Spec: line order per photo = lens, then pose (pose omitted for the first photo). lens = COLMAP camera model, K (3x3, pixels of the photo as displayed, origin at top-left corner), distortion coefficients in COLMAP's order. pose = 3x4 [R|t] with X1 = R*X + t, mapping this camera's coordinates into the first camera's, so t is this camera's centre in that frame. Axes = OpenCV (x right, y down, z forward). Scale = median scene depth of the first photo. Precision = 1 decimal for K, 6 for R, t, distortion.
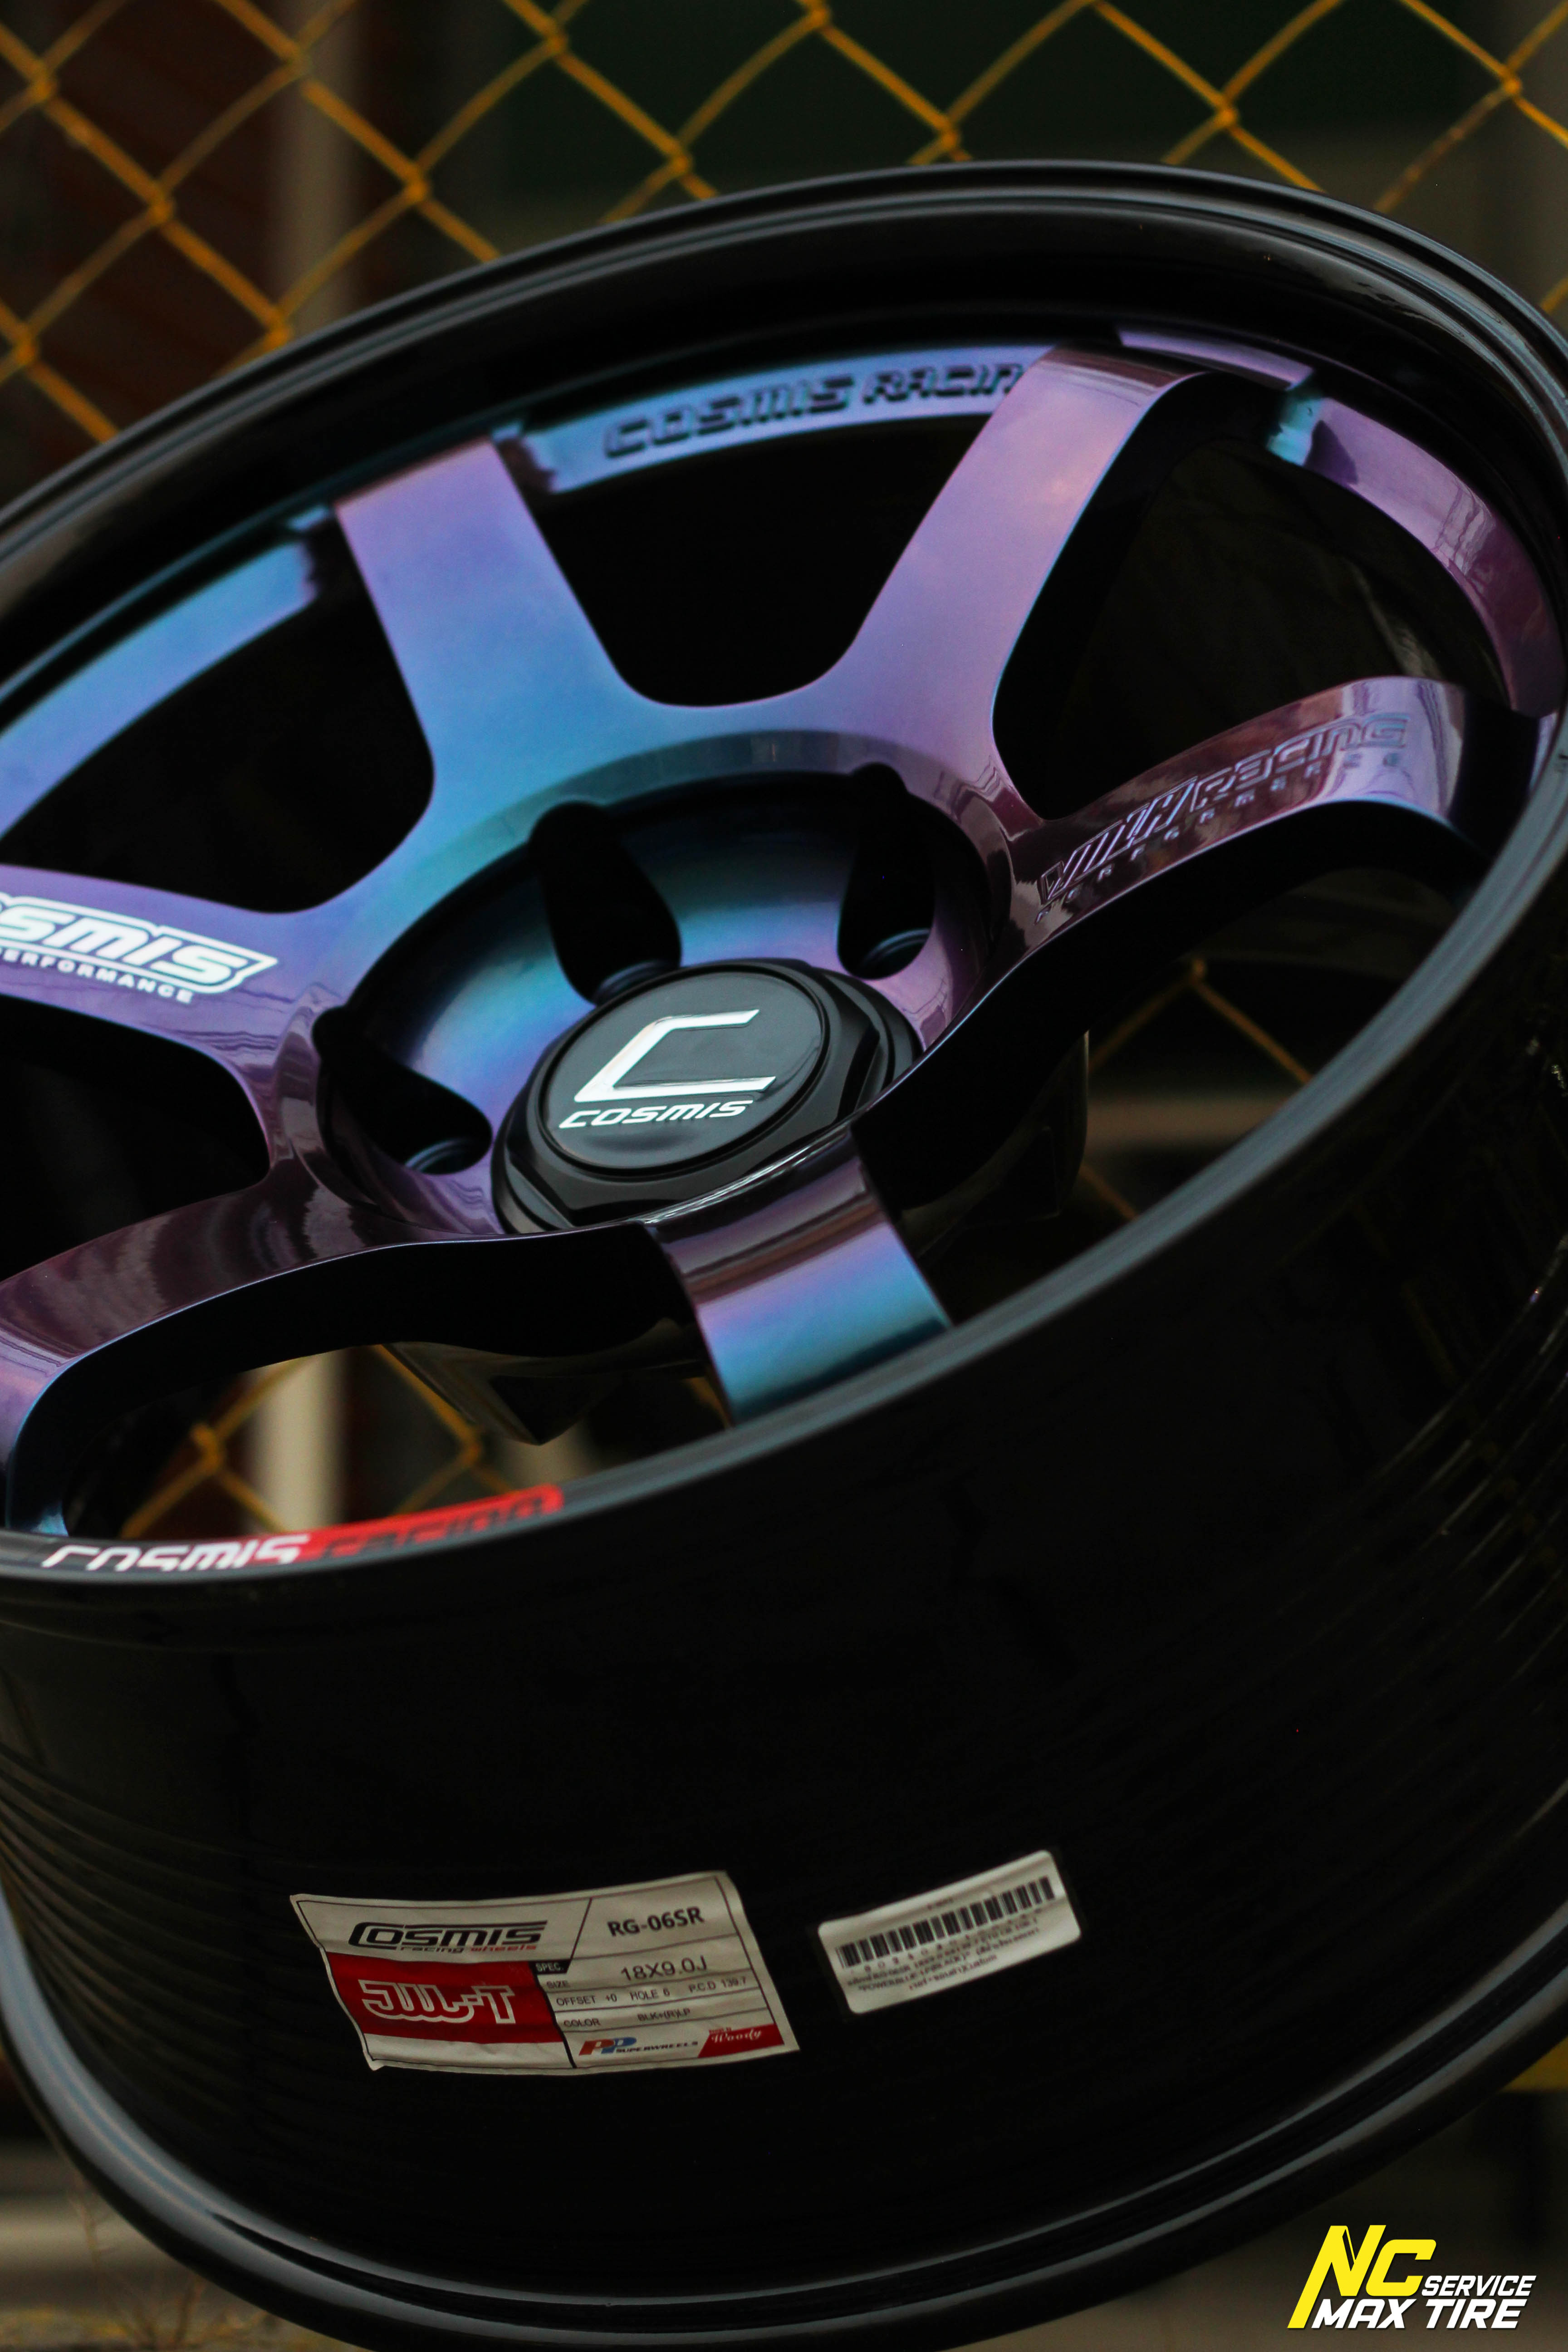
lens RADIAL K [[5955.0, 0, 803.2], [0, 5955.0, 1169.8], [0, 0, 1]] dist [-0.053539, 0.000000]
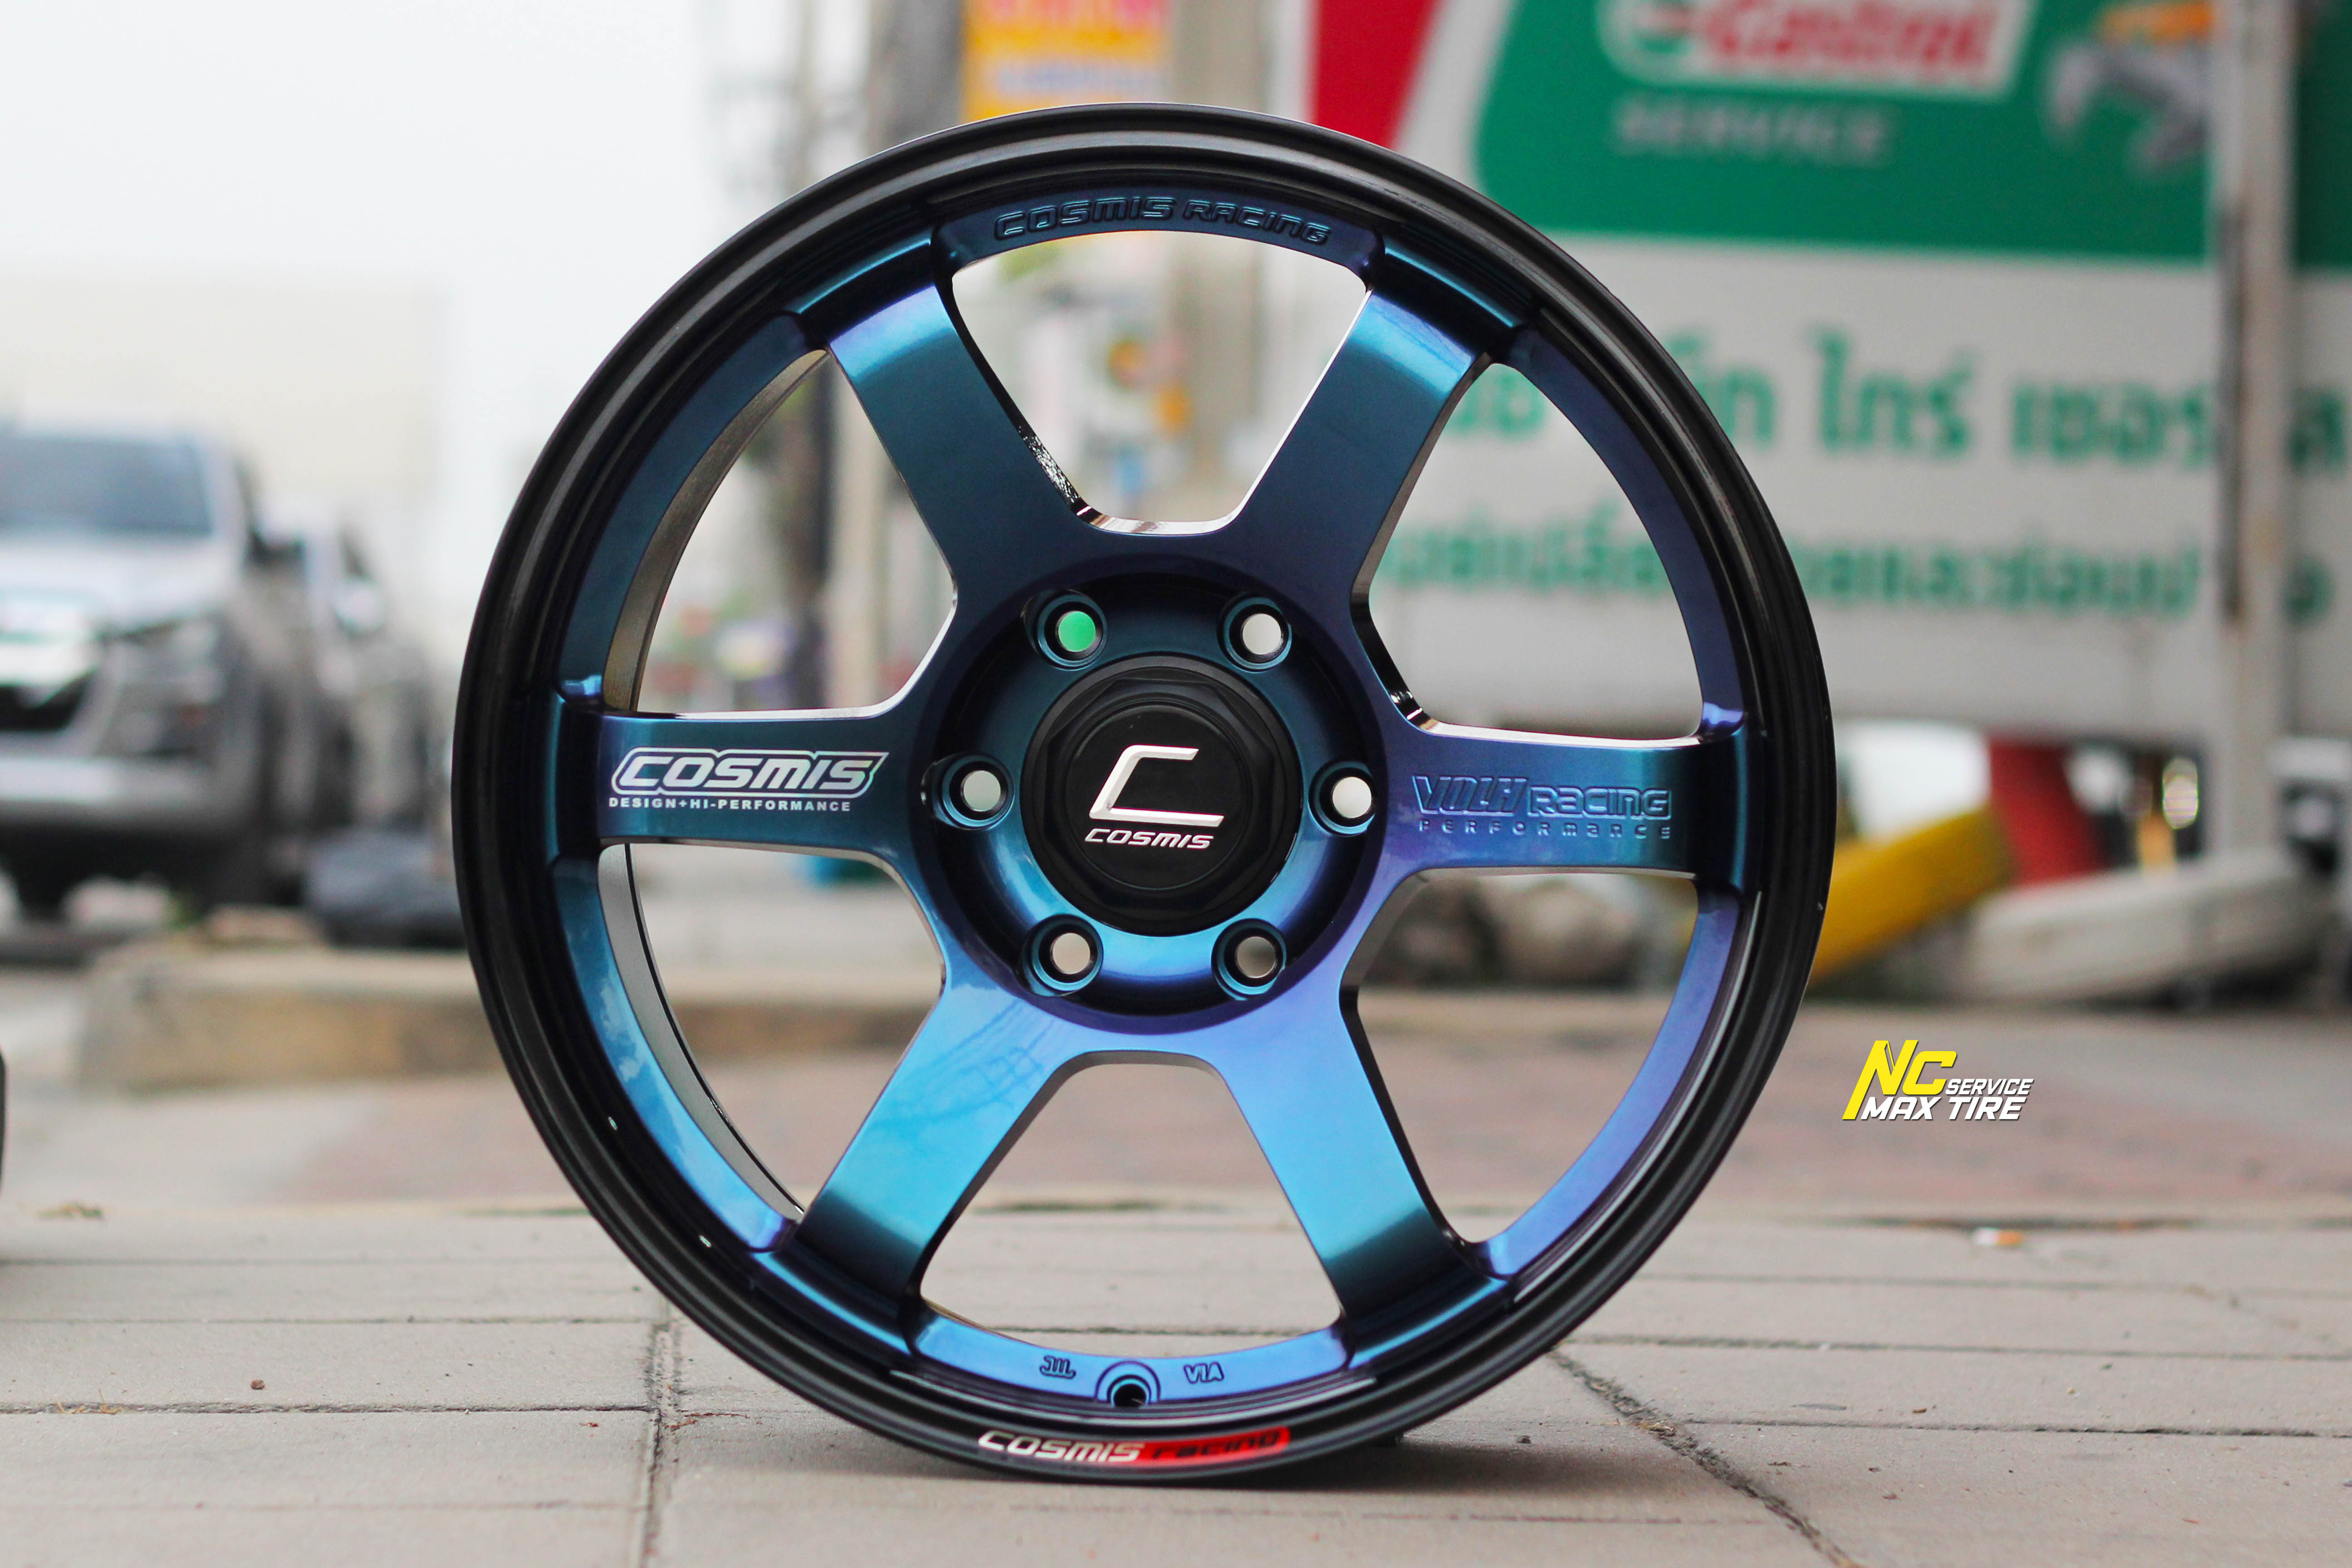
lens RADIAL K [[6726.7, 0, 1173.1], [0, 6726.7, 770.9], [0, 0, 1]] dist [-0.068213, 0.000000]
pose [[0.956708, -0.200550, 0.210925, -0.394205], [-0.025489, 0.664189, 0.747130, -1.365967], [-0.289931, -0.720162, 0.630323, -0.139440]]
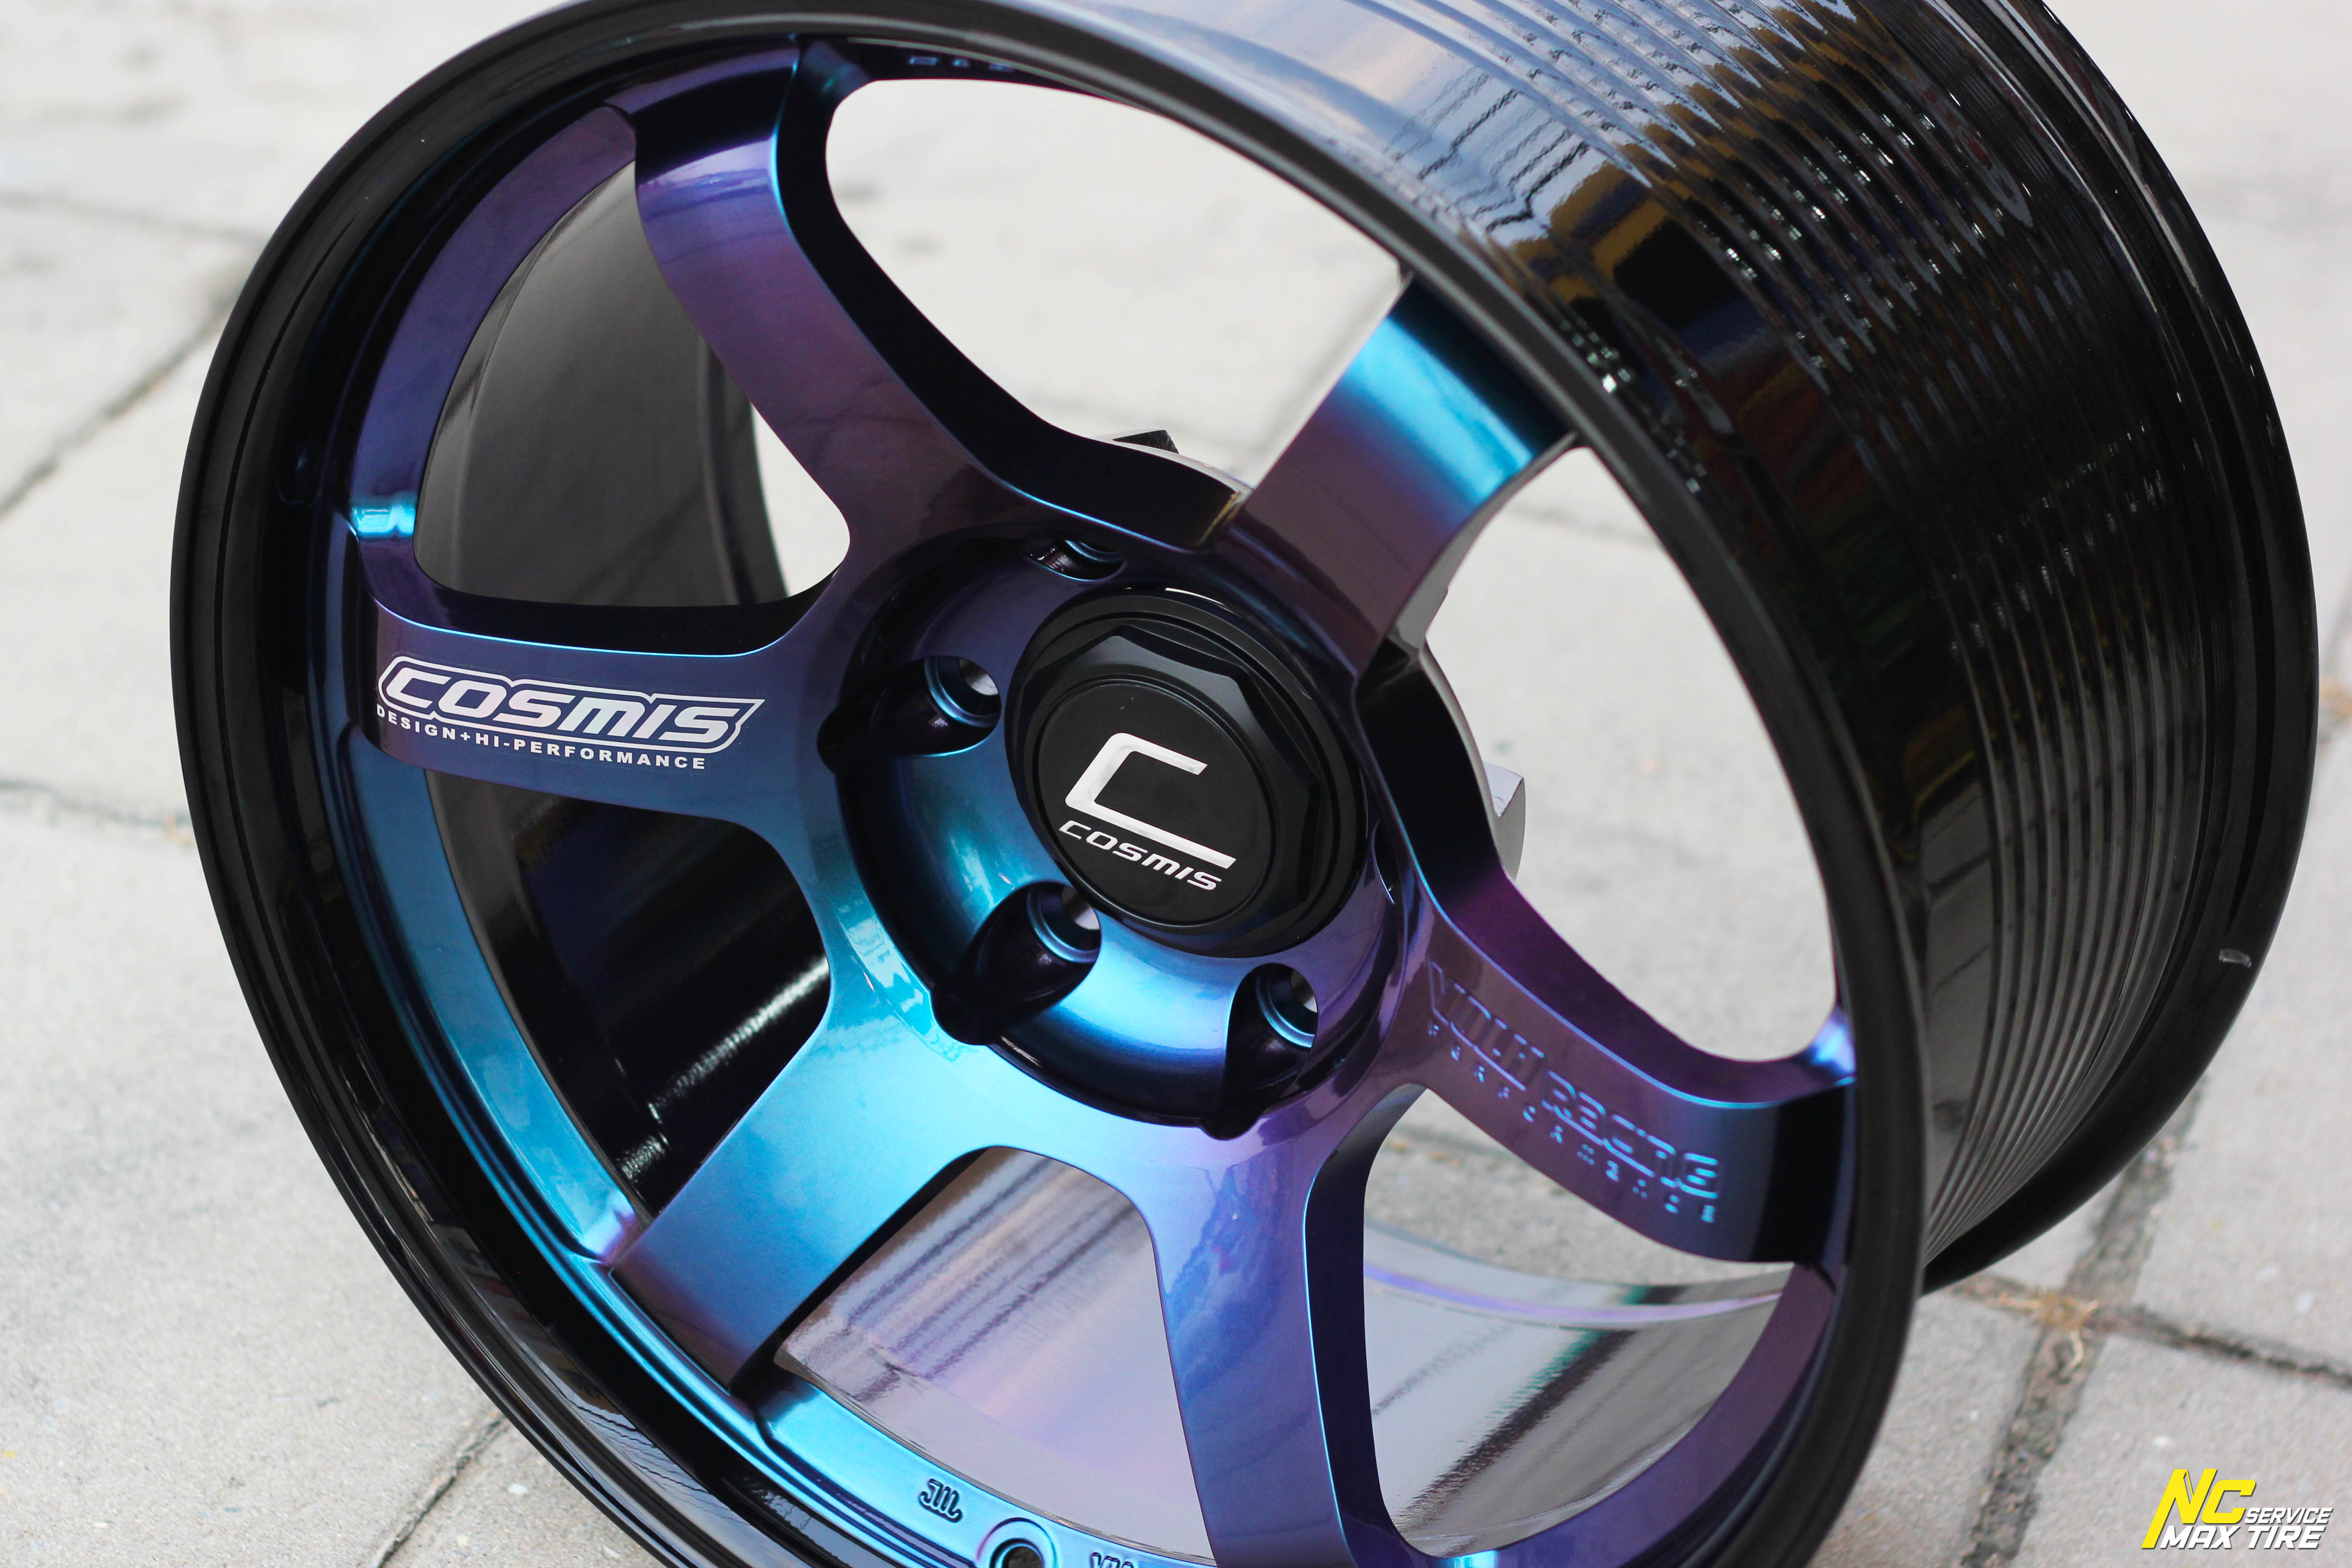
lens RADIAL K [[5705.7, 0, 1188.6], [0, 5705.7, 784.5], [0, 0, 1]] dist [-0.098548, 0.000000]
pose [[0.968059, -0.037987, -0.247830, 0.245003], [0.249899, 0.226303, 0.941455, -0.998308], [0.020322, -0.973316, 0.228568, 0.756577]]
